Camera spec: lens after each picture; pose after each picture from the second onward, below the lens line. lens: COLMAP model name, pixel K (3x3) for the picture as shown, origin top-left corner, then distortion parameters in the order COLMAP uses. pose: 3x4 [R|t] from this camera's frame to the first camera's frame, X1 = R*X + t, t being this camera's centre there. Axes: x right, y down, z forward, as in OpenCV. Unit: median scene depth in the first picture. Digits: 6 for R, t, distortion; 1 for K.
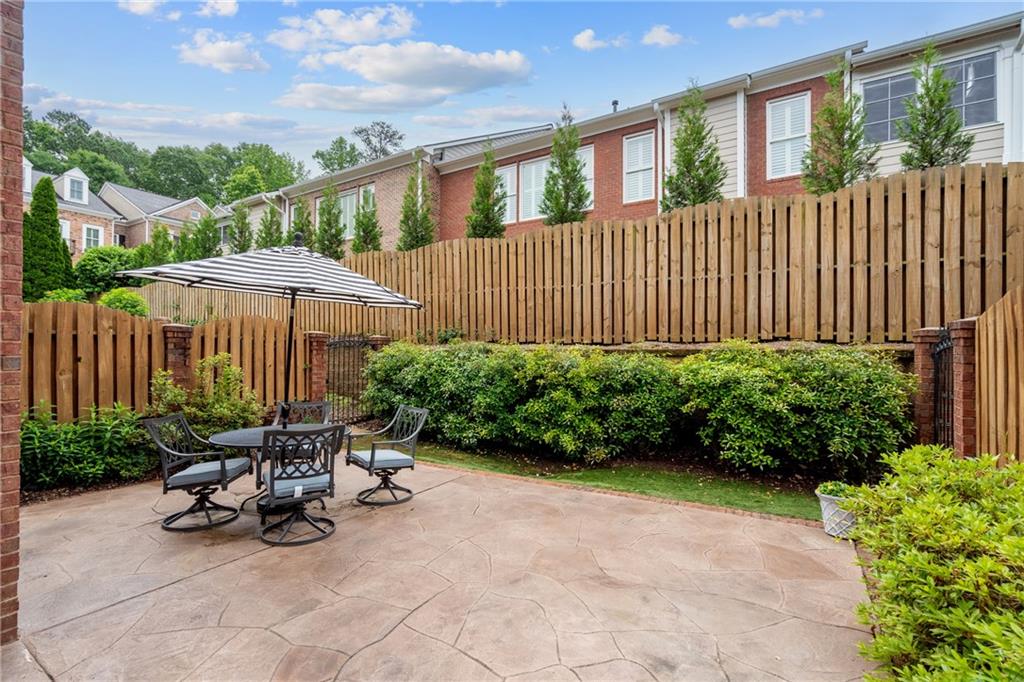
lens RADIAL K [[457.6, 0, 505.5], [0, 457.6, 345.8], [0, 0, 1]] dist [-0.005333, 0.001282]
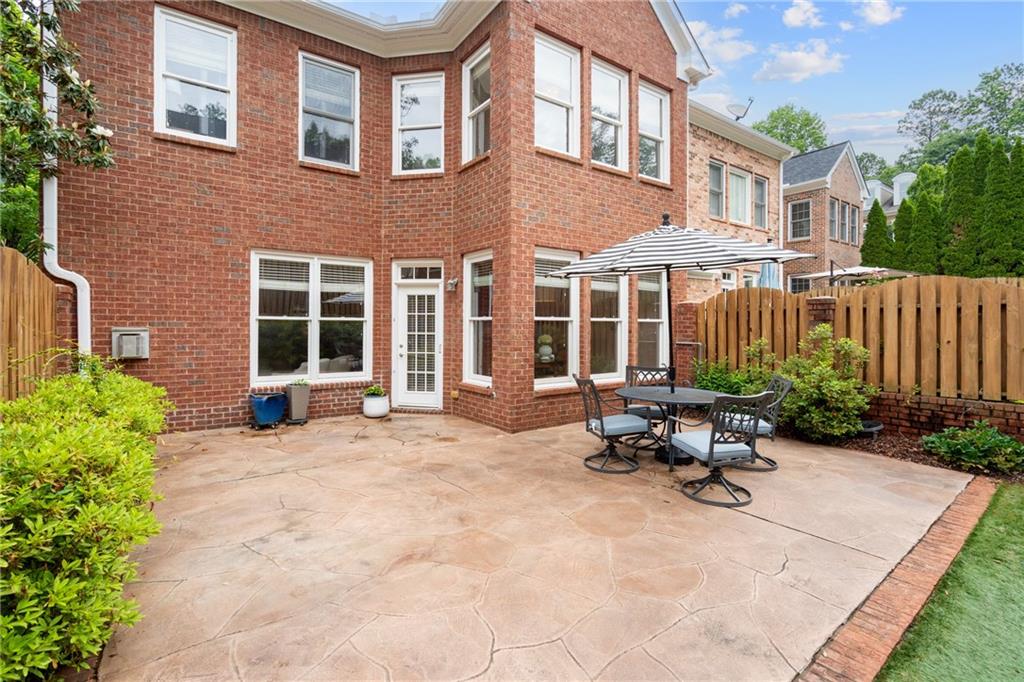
lens RADIAL K [[457.6, 0, 504.4], [0, 457.6, 334.8], [0, 0, 1]] dist [-0.005333, 0.001282]
pose [[-0.387481, 0.007192, -0.921850, 0.867276], [0.003986, 0.999973, 0.006127, 0.051223], [0.921869, -0.001301, -0.387499, 1.319604]]
